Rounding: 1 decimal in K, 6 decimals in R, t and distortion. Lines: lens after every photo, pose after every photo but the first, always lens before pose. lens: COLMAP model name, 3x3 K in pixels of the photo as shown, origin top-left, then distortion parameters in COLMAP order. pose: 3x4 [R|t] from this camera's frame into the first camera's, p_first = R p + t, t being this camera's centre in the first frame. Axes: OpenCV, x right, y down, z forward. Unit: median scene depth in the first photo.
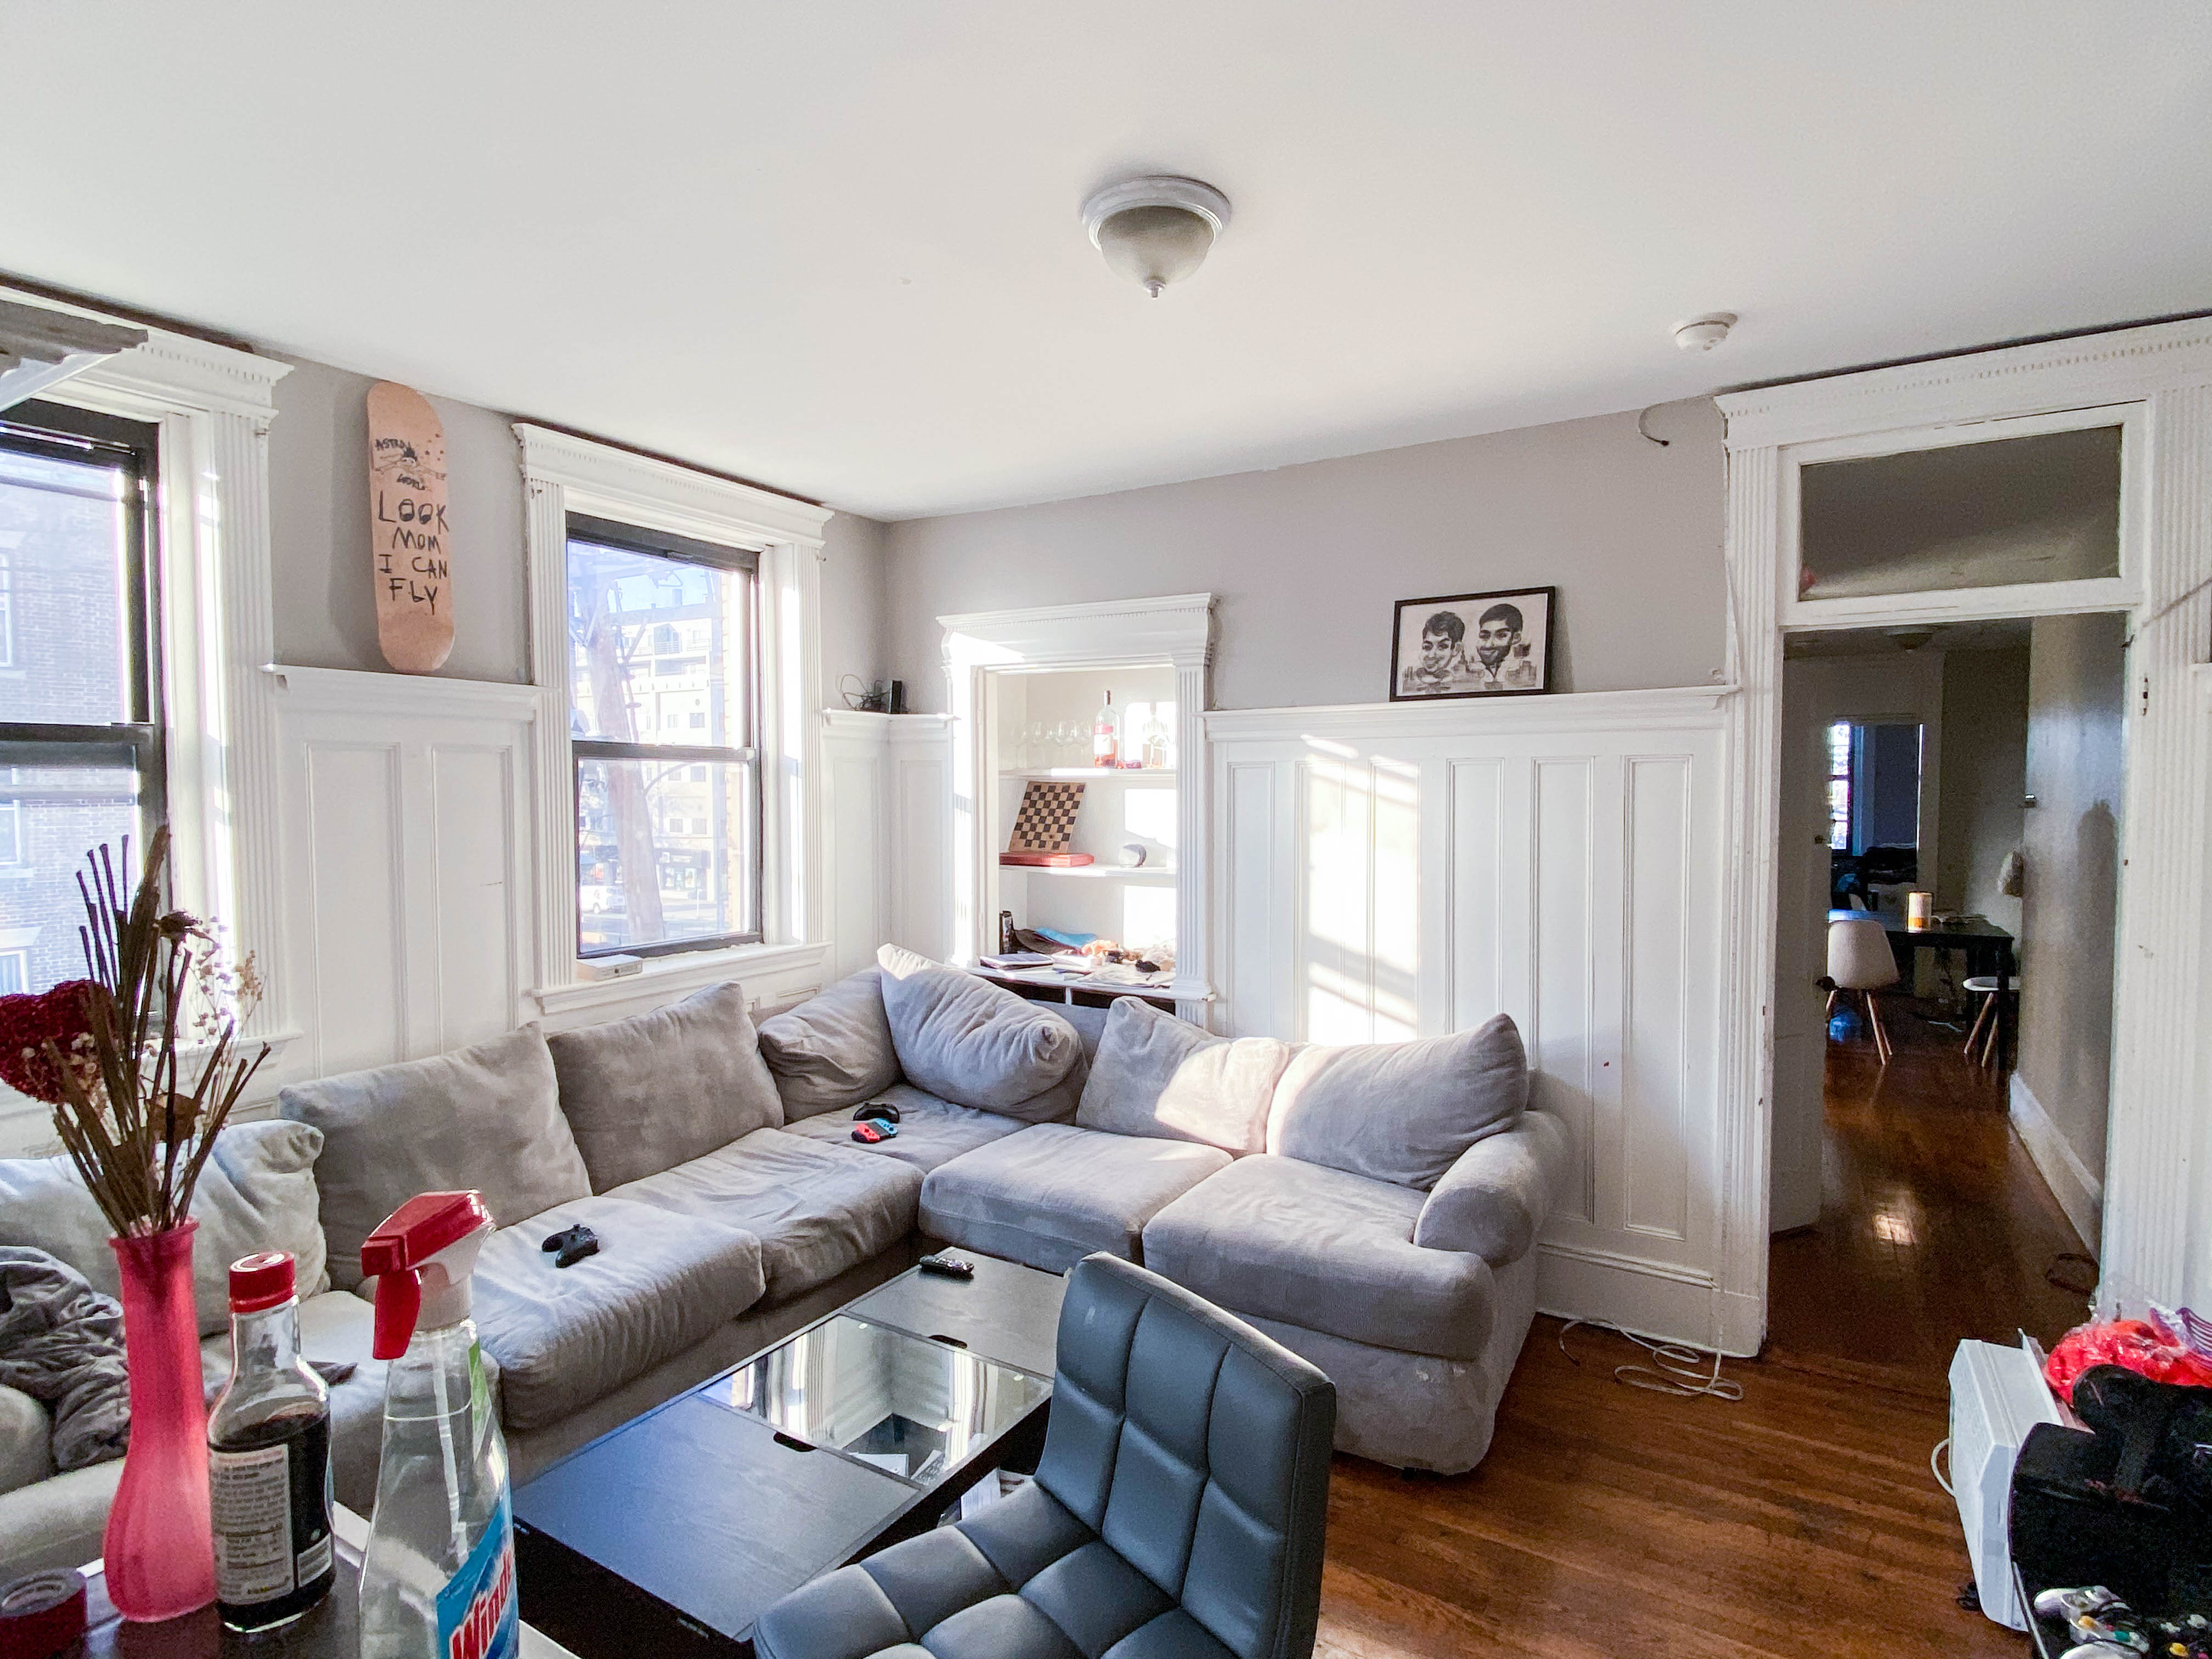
lens RADIAL K [[1108.8, 0, 1101.5], [0, 1108.8, 823.9], [0, 0, 1]] dist [-0.007370, -0.000940]
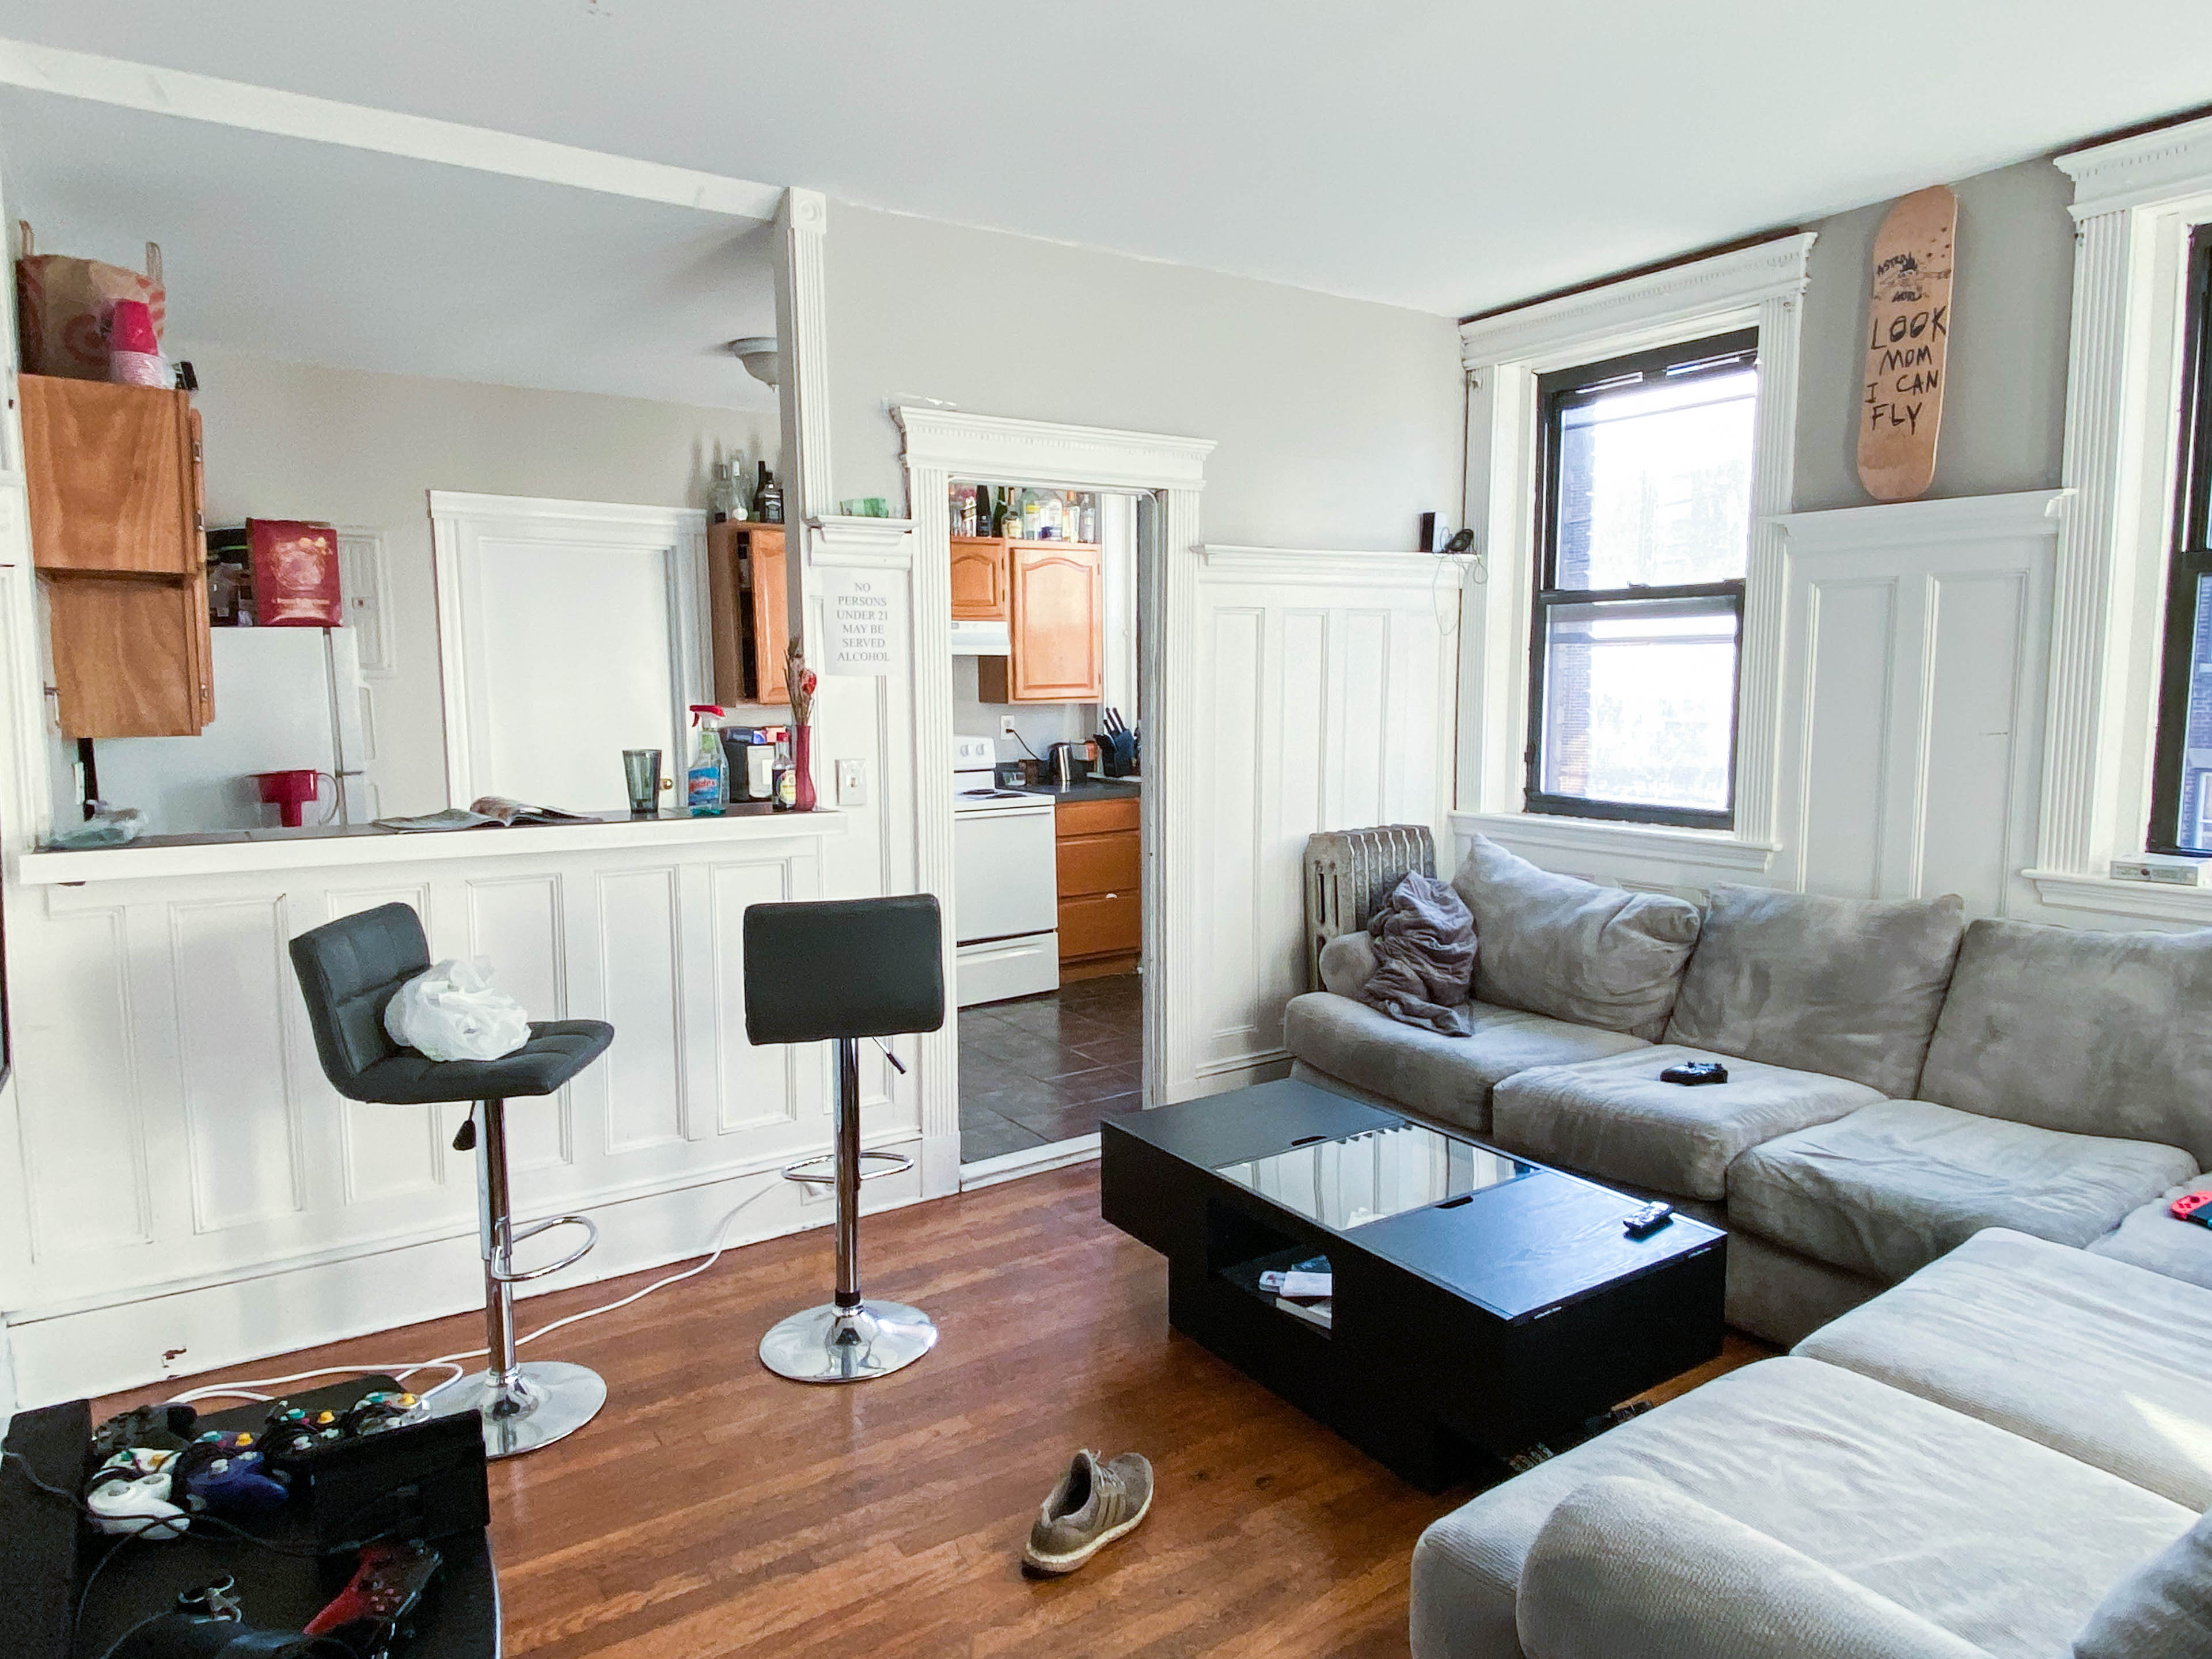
lens RADIAL K [[1336.2, 0, 1101.7], [0, 1336.2, 839.5], [0, 0, 1]] dist [-0.007361, -0.019063]
pose [[-0.399356, 0.111033, -0.910048, 0.733091], [-0.032281, 0.990321, 0.134992, 0.021084], [0.916227, 0.083287, -0.391906, 0.846515]]
